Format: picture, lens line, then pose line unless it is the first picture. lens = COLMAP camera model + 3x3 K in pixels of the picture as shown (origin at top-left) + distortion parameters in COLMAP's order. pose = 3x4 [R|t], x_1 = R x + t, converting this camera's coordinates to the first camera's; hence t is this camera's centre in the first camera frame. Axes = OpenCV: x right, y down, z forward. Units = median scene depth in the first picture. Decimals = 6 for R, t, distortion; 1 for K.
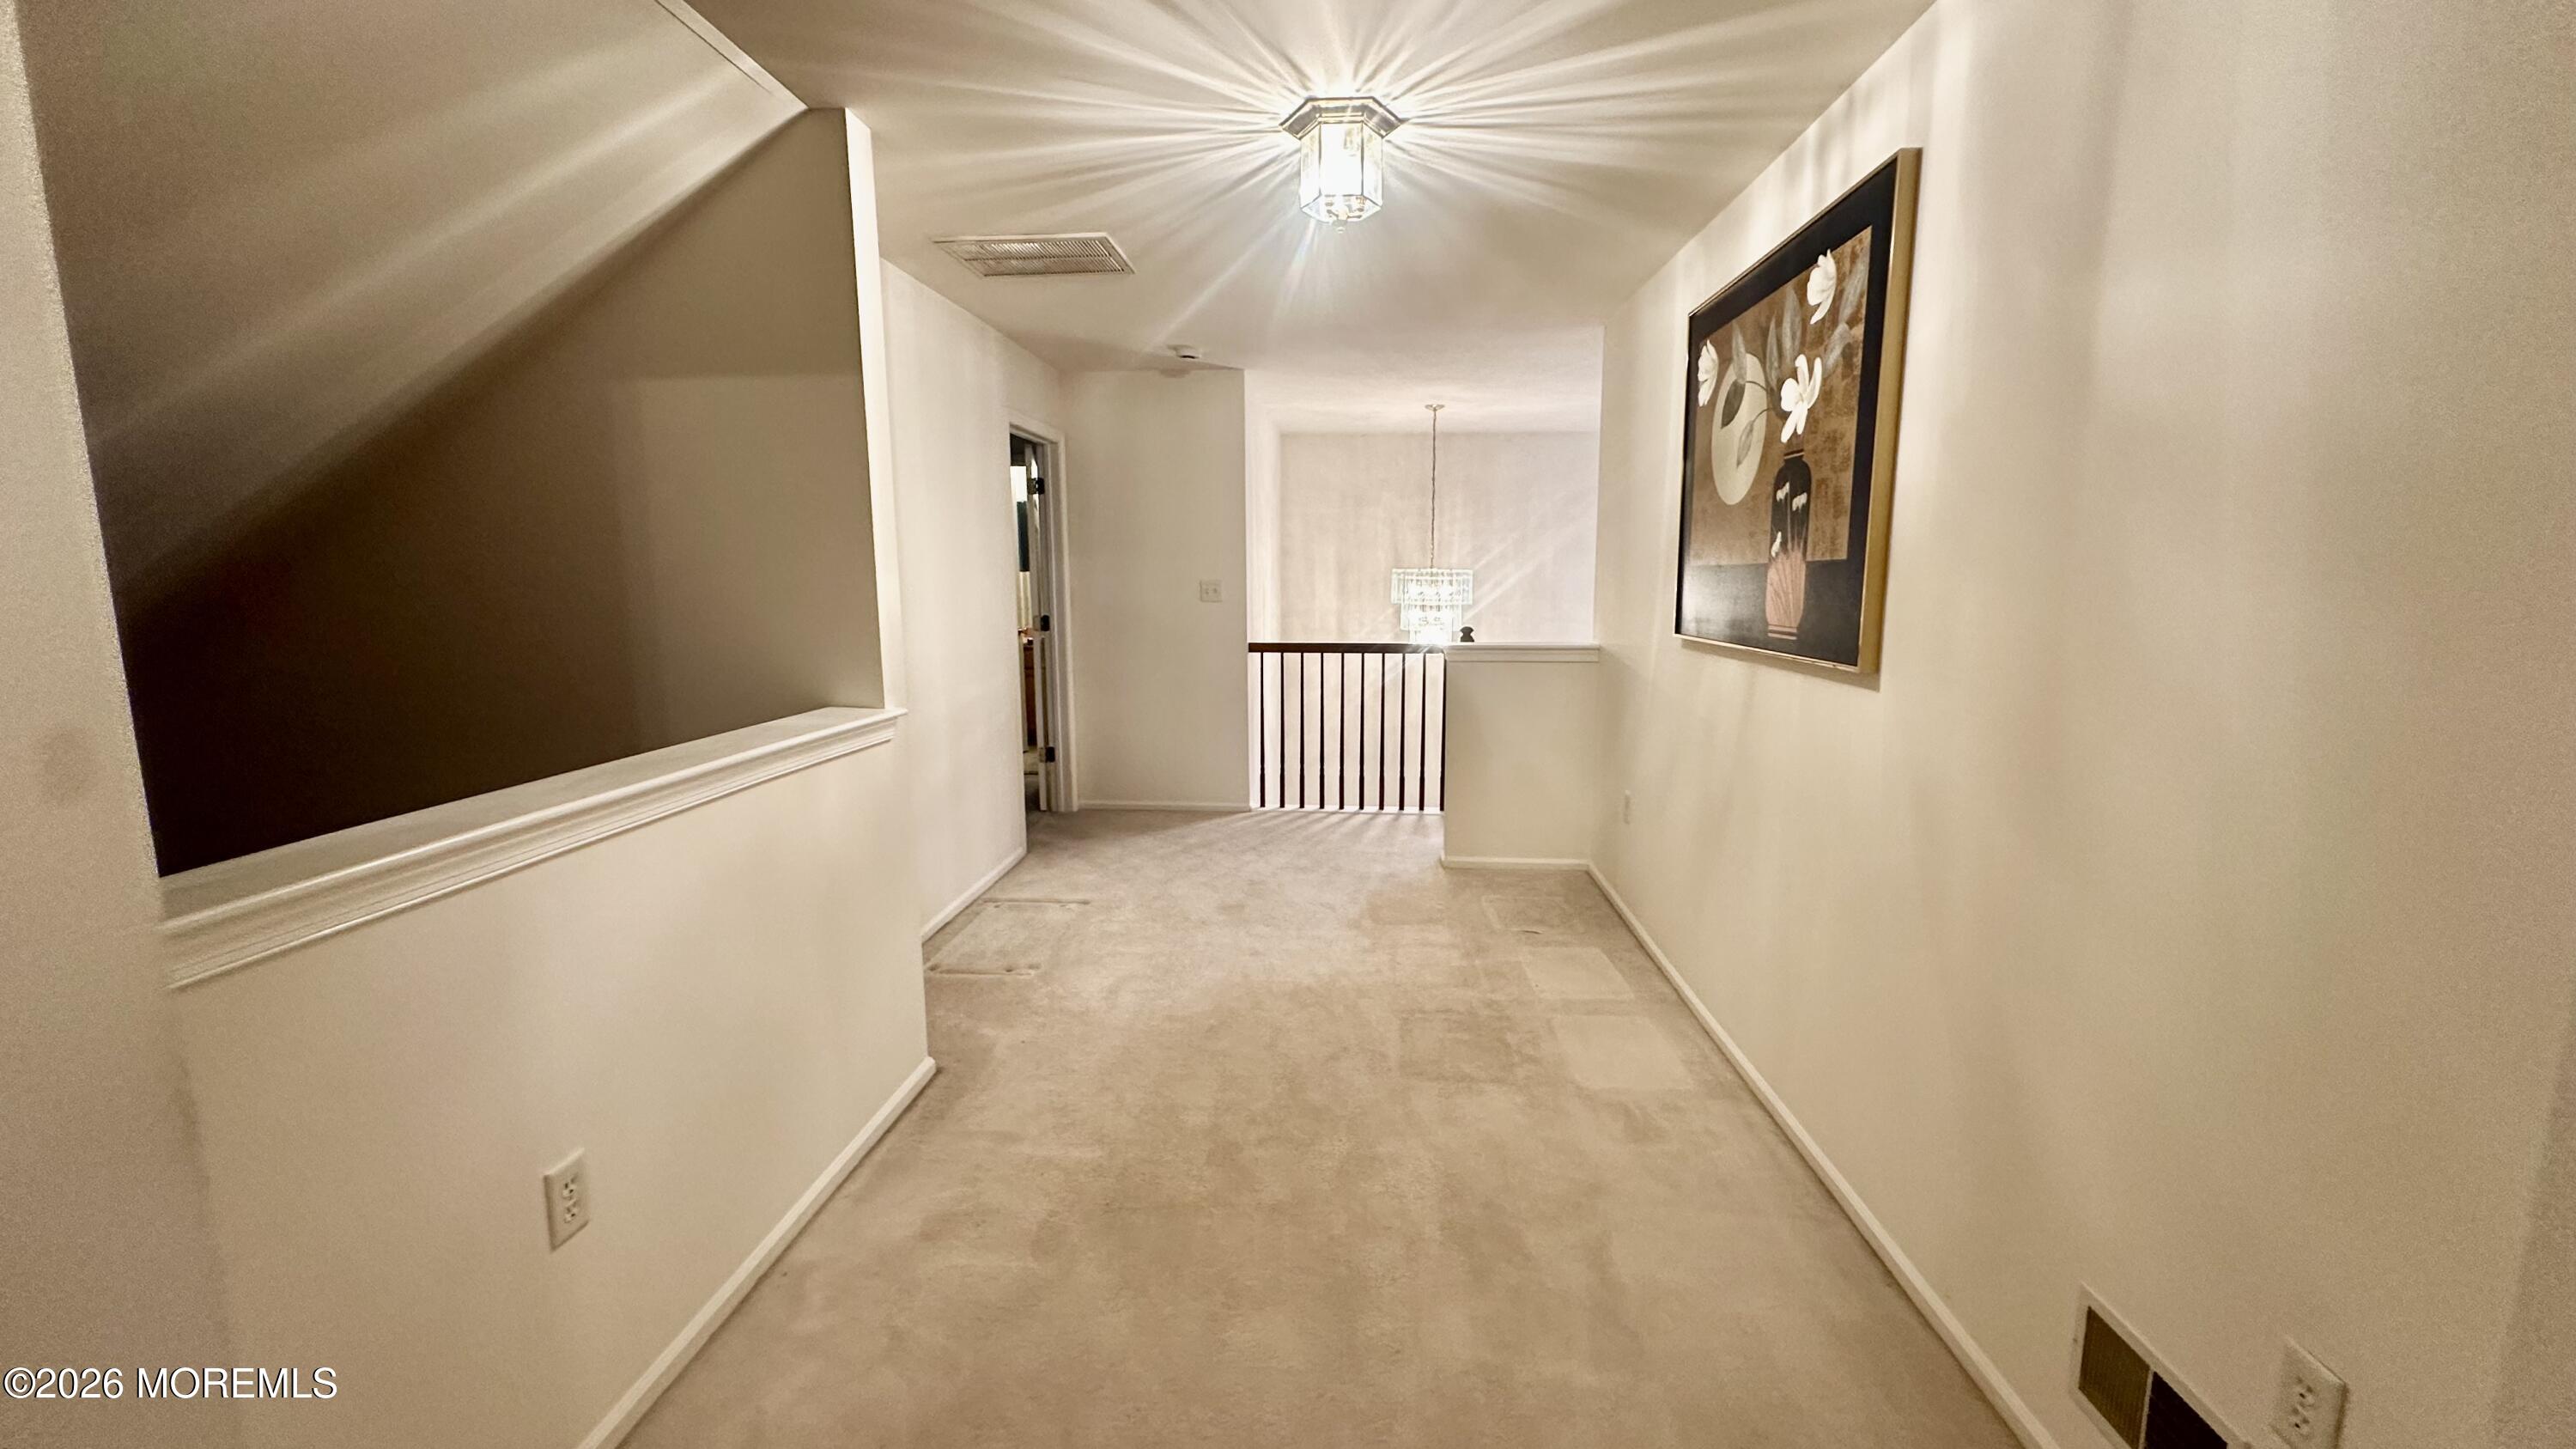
lens RADIAL K [[1035.2, 0, 1297.8], [0, 1035.2, 716.2], [0, 0, 1]] dist [-0.008793, 0.000222]
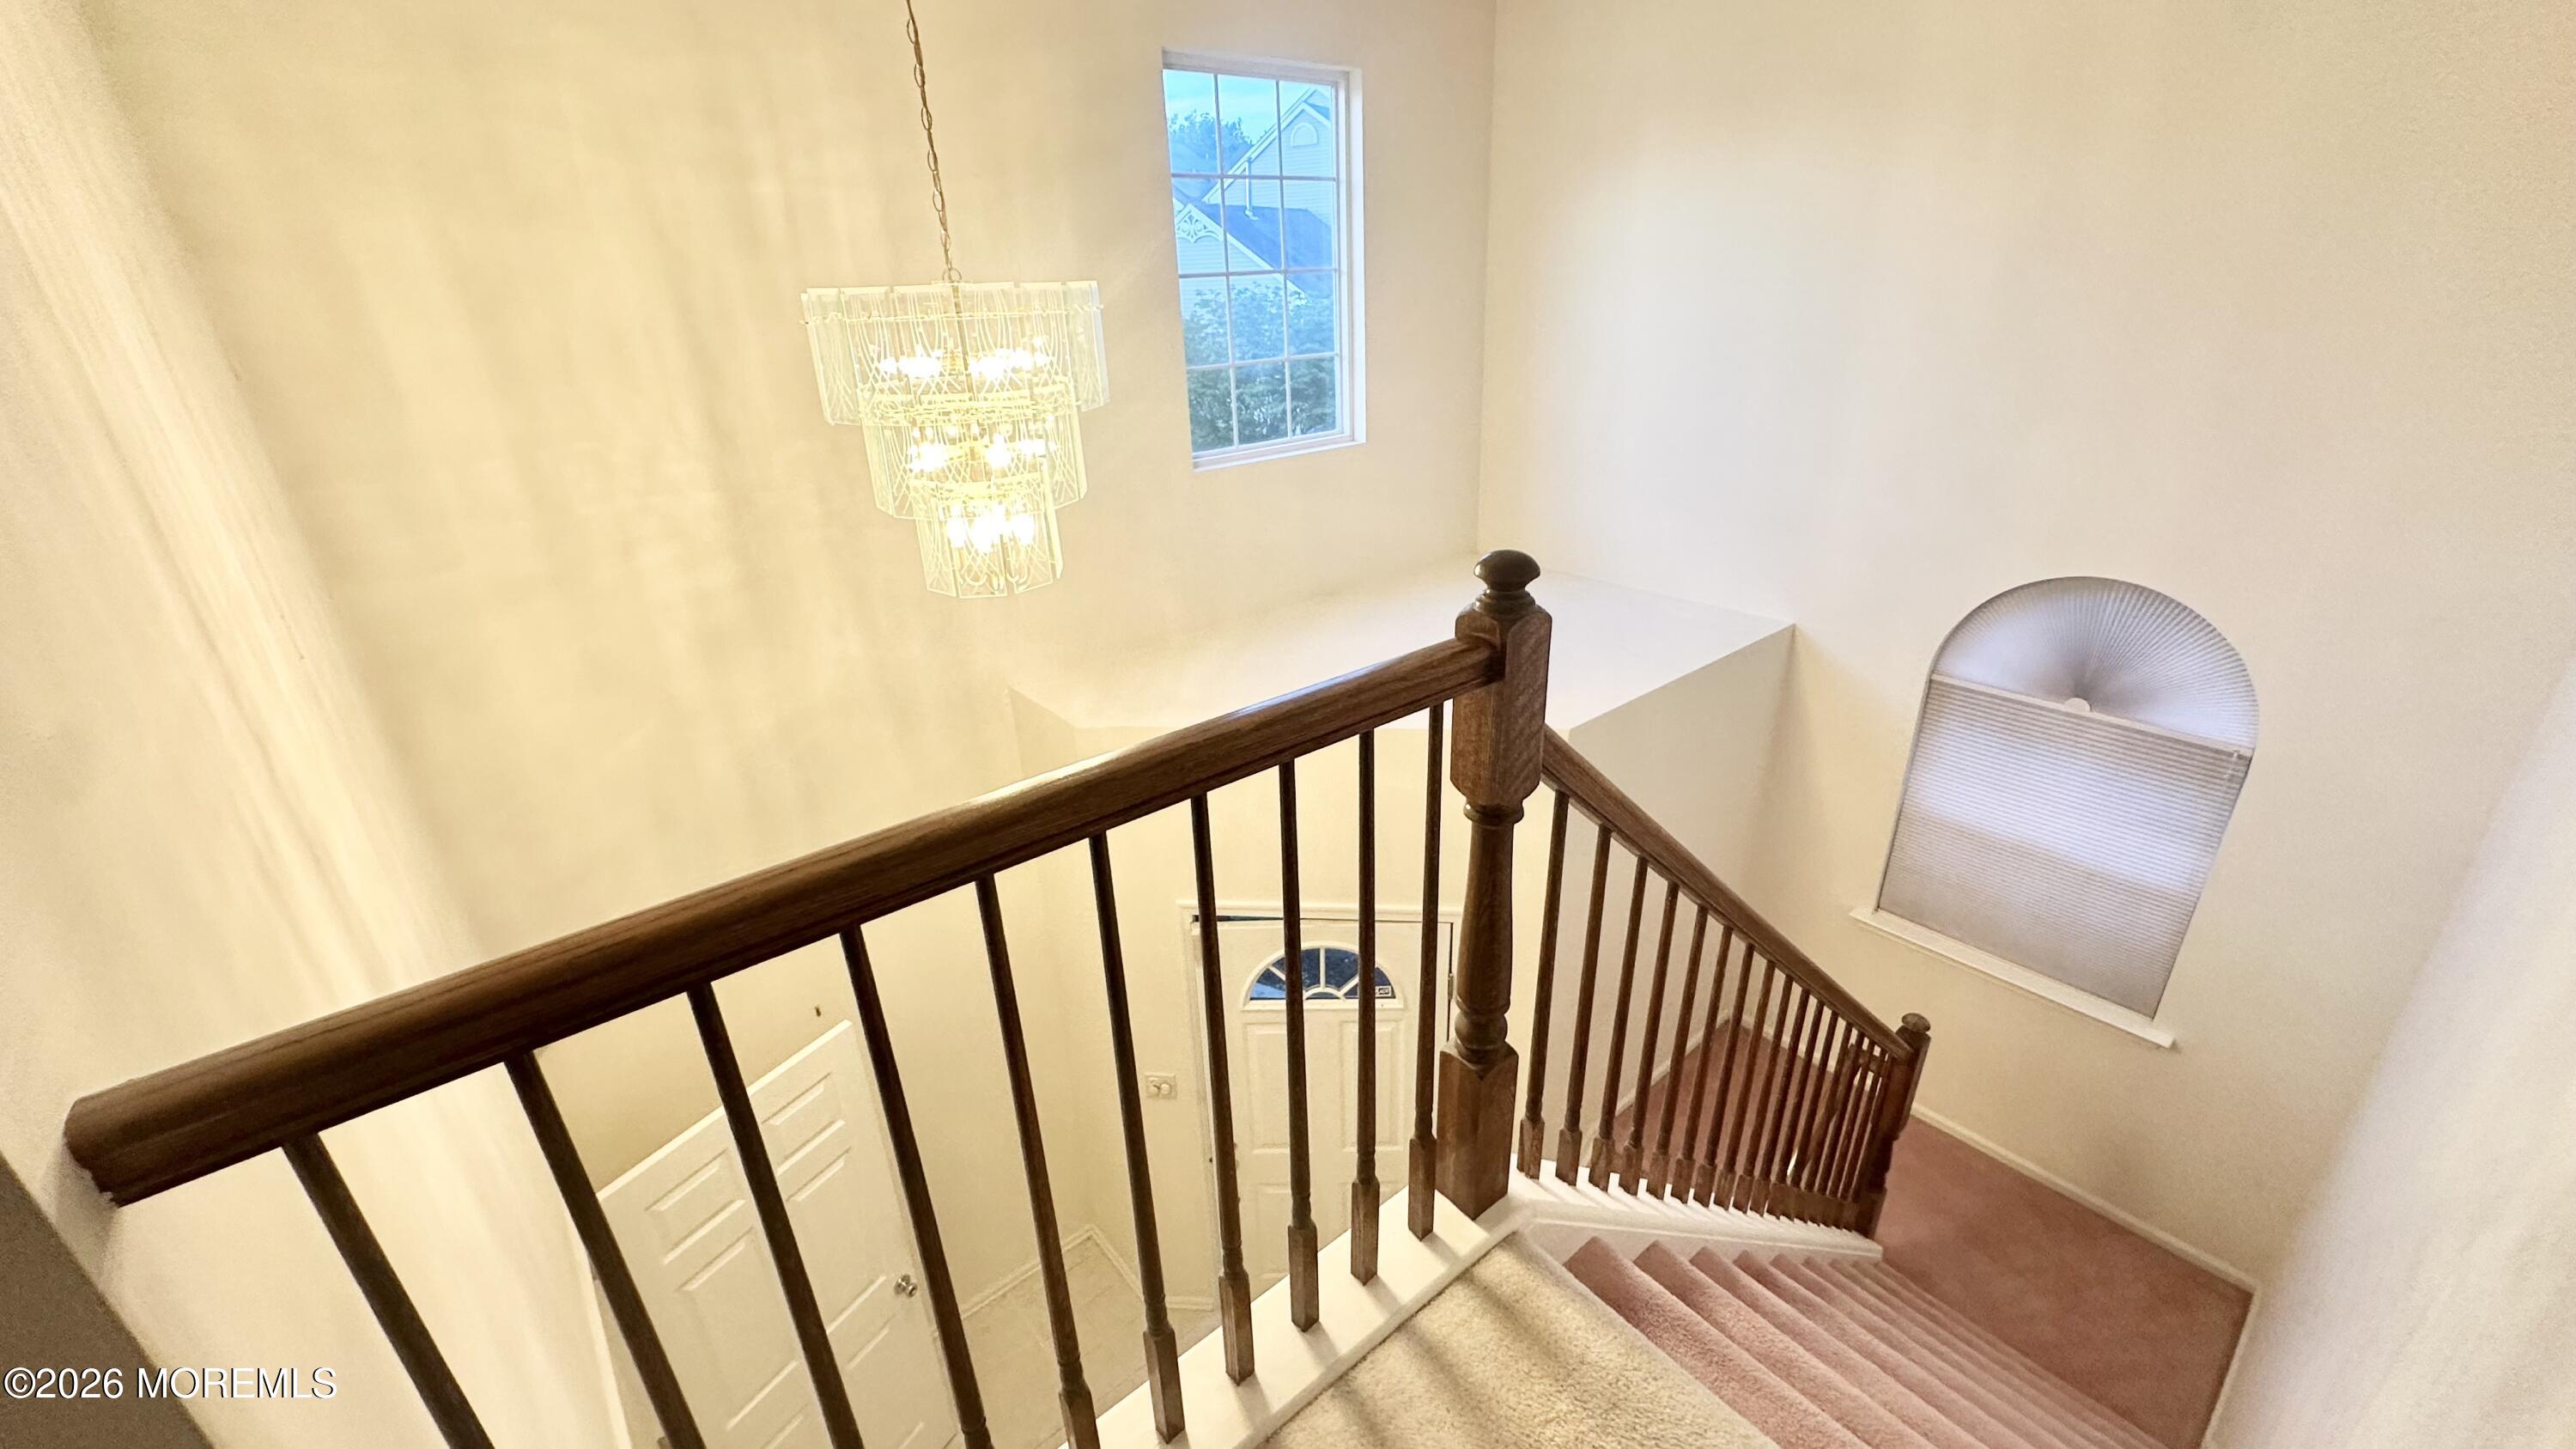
lens RADIAL K [[1029.3, 0, 1289.2], [0, 1029.3, 714.7], [0, 0, 1]] dist [0.000677, 0.000153]
pose [[0.732240, -0.294790, 0.613941, -0.011032], [0.125989, 0.944541, 0.303266, -0.125144], [-0.669291, -0.144714, 0.728771, 0.853673]]
